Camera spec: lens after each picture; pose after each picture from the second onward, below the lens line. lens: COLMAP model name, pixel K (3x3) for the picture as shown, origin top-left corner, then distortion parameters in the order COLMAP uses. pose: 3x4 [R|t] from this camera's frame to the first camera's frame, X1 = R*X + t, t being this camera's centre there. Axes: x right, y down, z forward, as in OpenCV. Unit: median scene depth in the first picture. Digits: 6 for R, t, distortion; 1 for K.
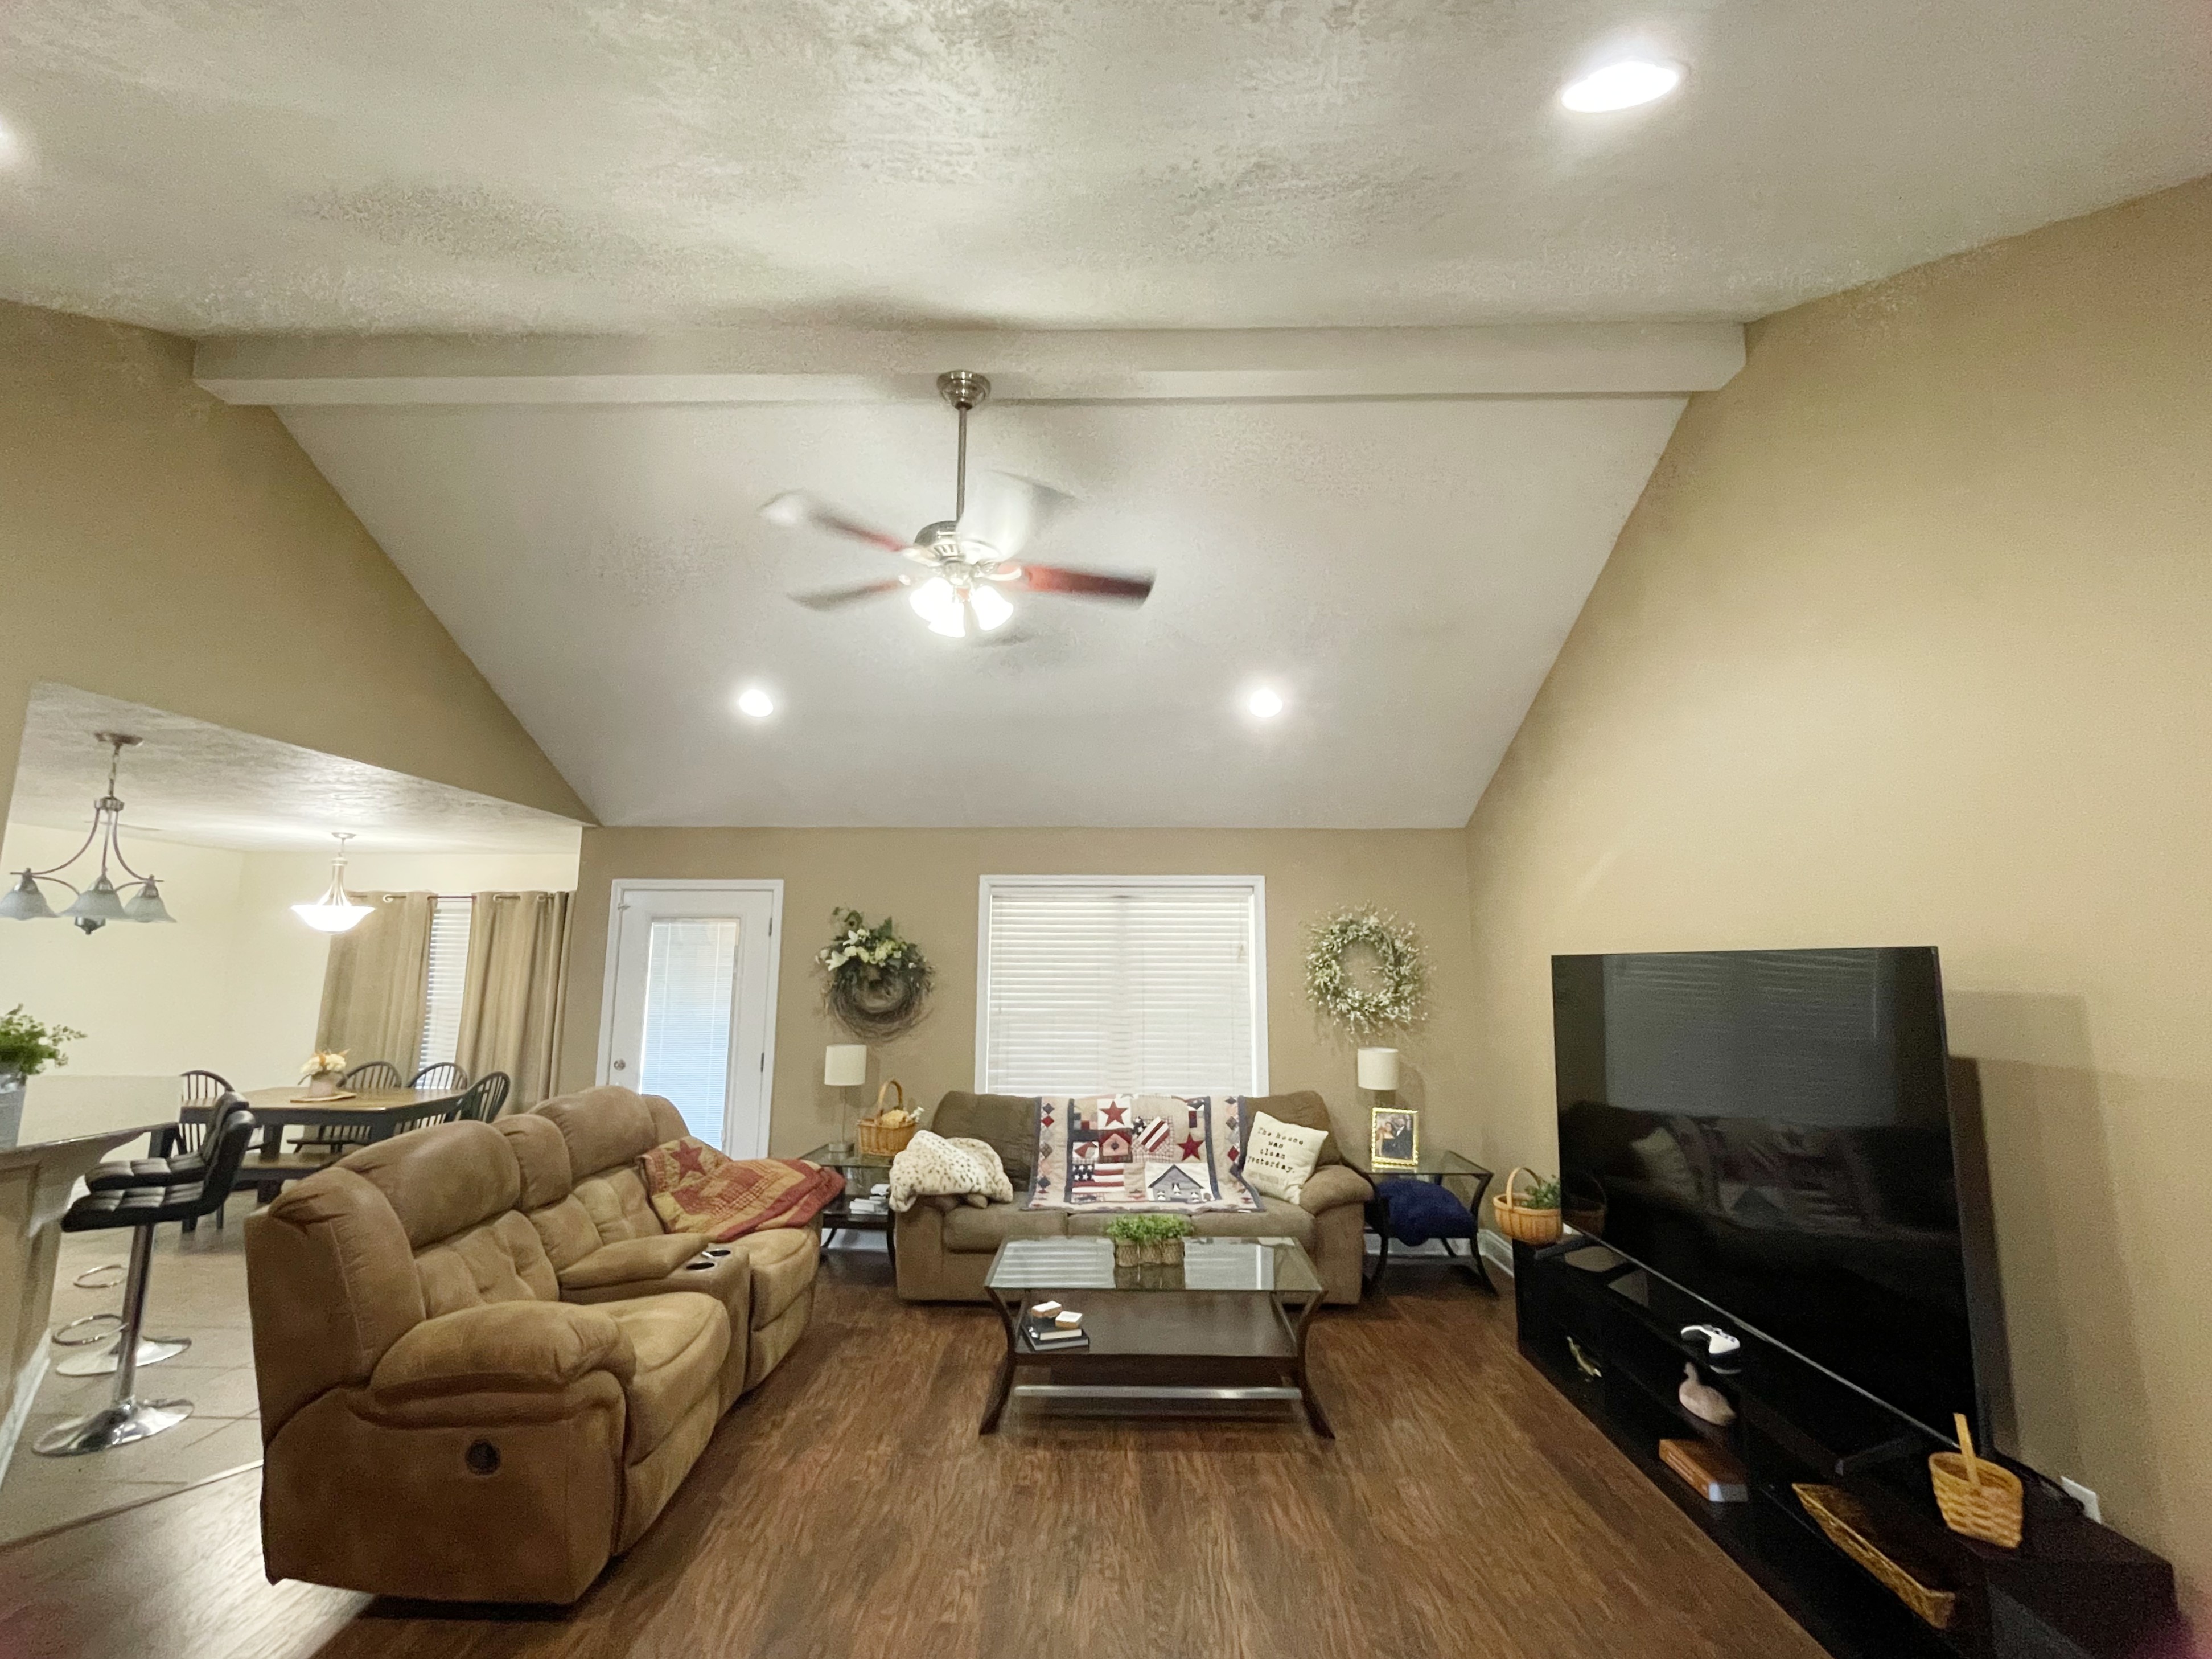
lens RADIAL K [[899.0, 0, 1099.8], [0, 899.0, 839.3], [0, 0, 1]] dist [-0.009606, -0.001037]
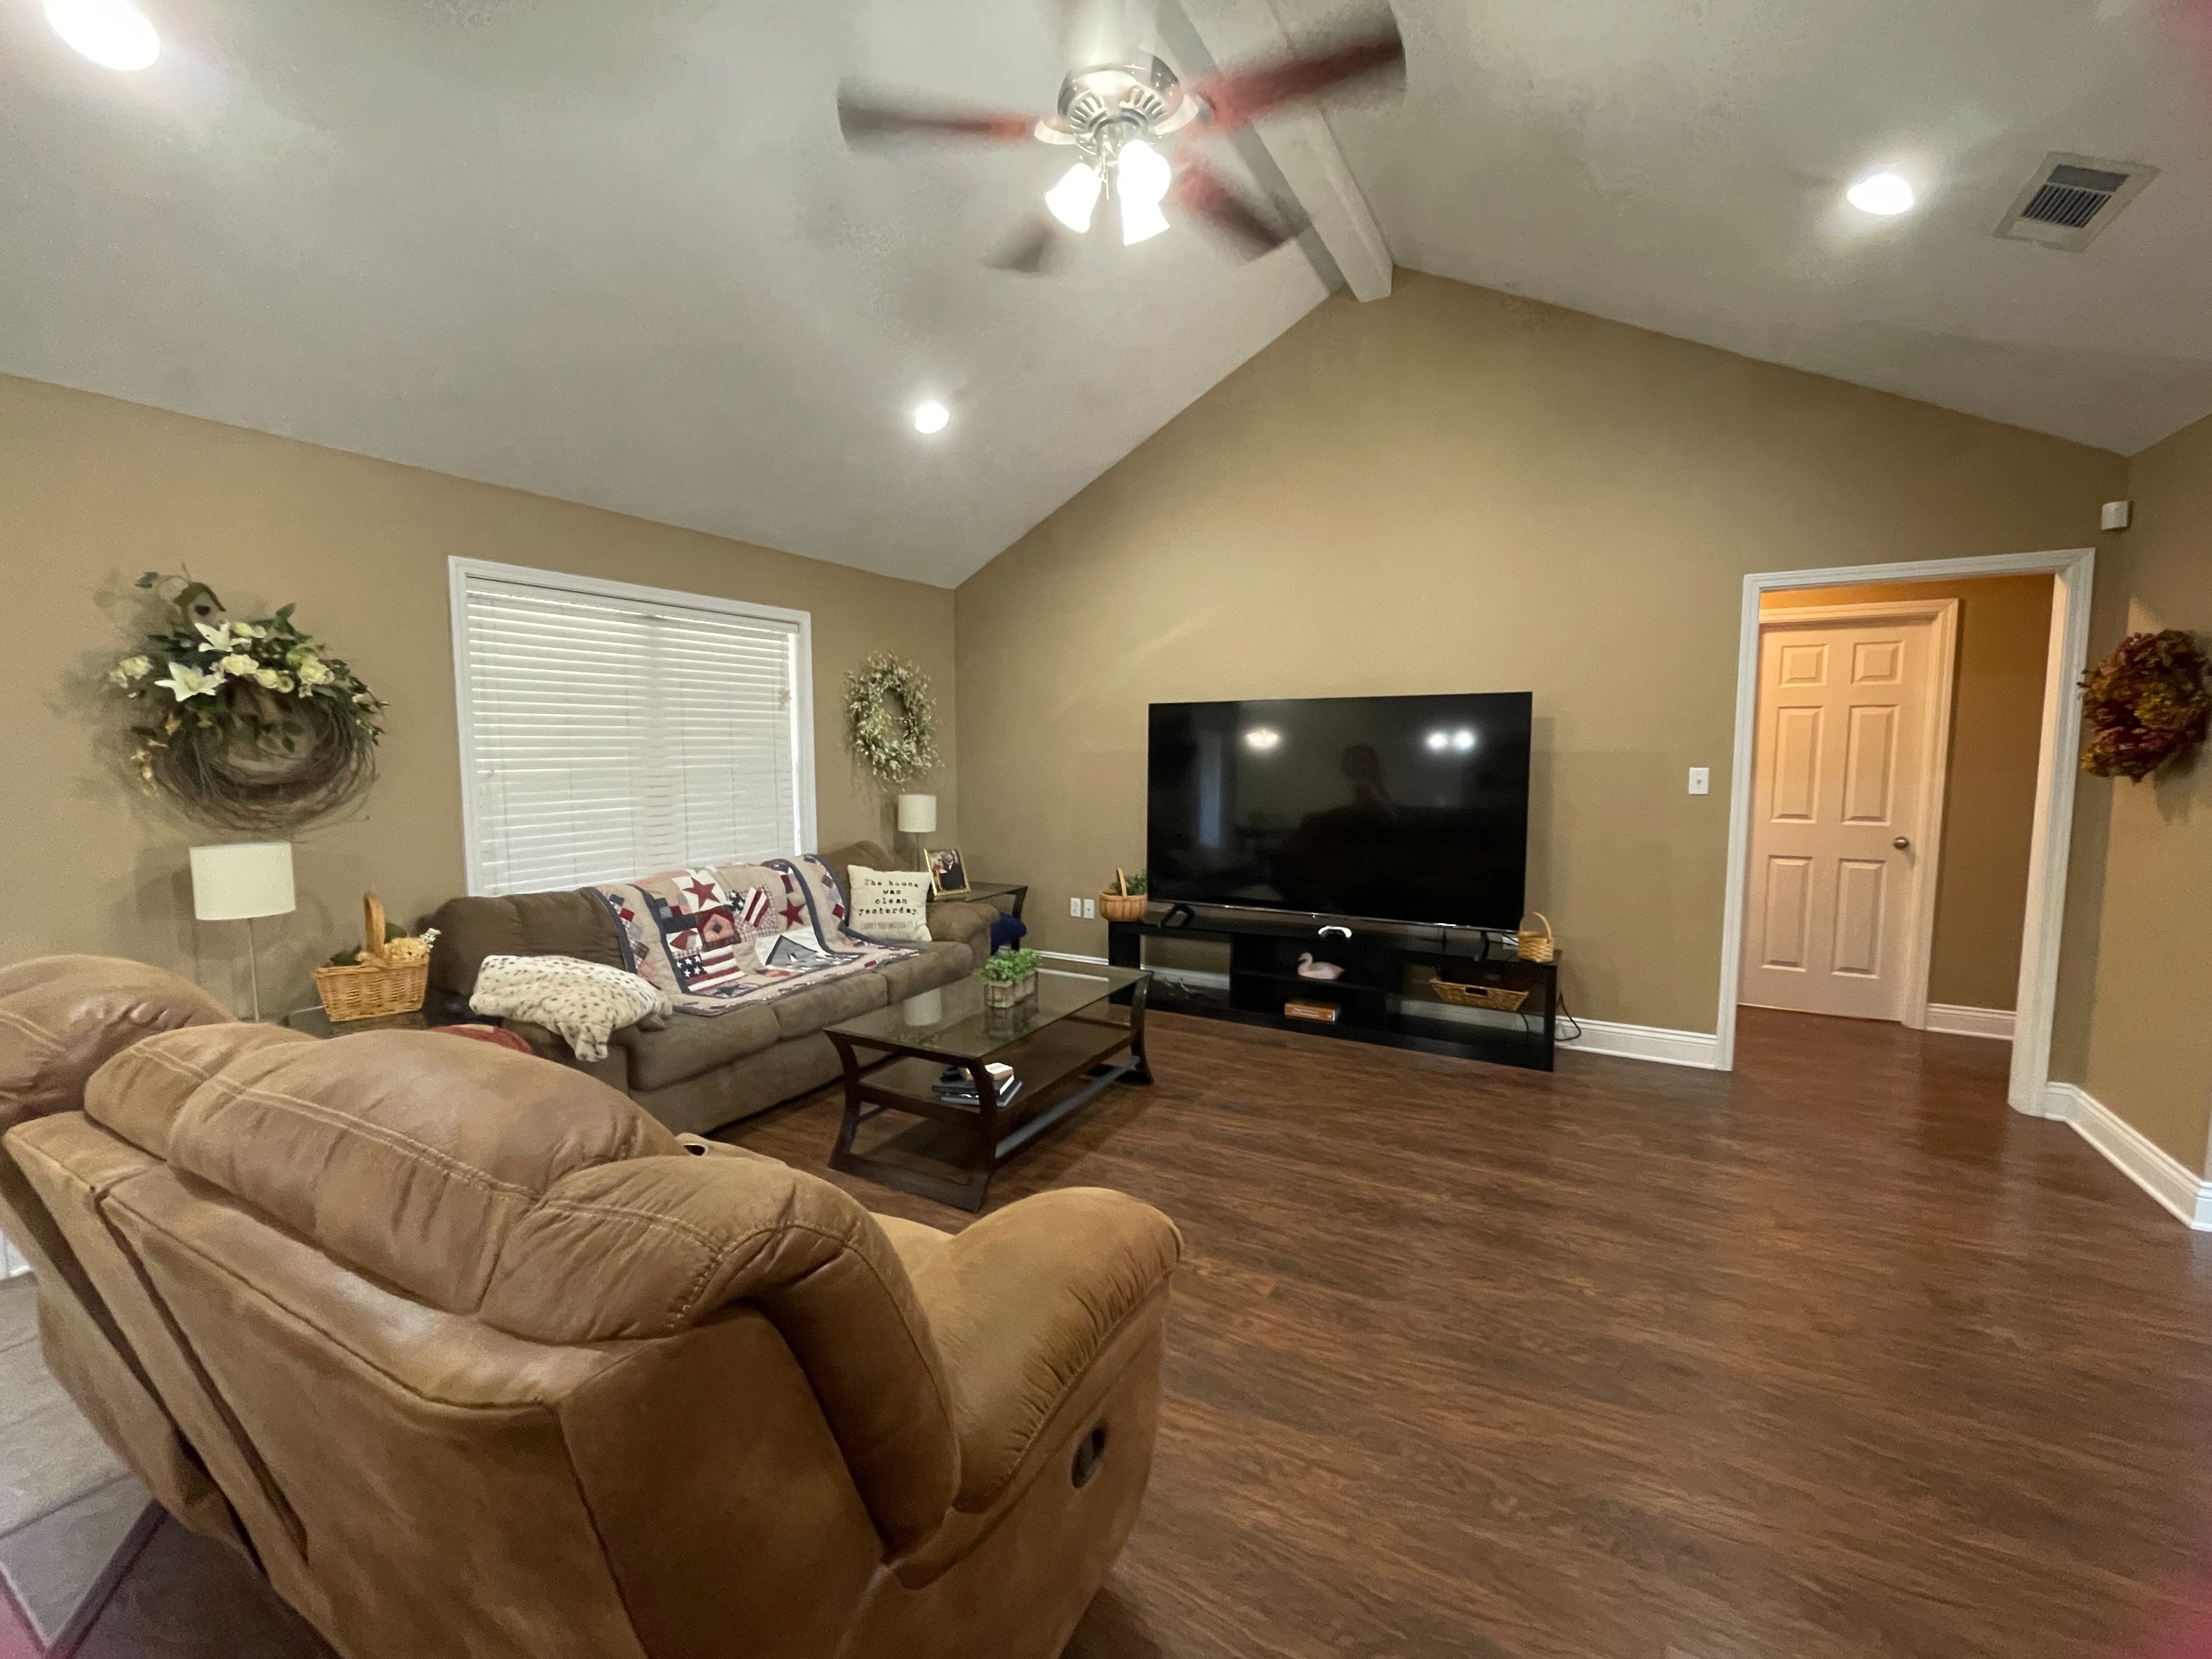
lens RADIAL K [[898.9, 0, 1072.3], [0, 898.9, 818.7], [0, 0, 1]] dist [-0.009606, -0.001037]
pose [[0.490196, -0.075651, 0.868323, -0.523608], [-0.116914, 0.981516, 0.151514, 0.083563], [-0.863735, -0.175791, 0.472291, 0.355819]]
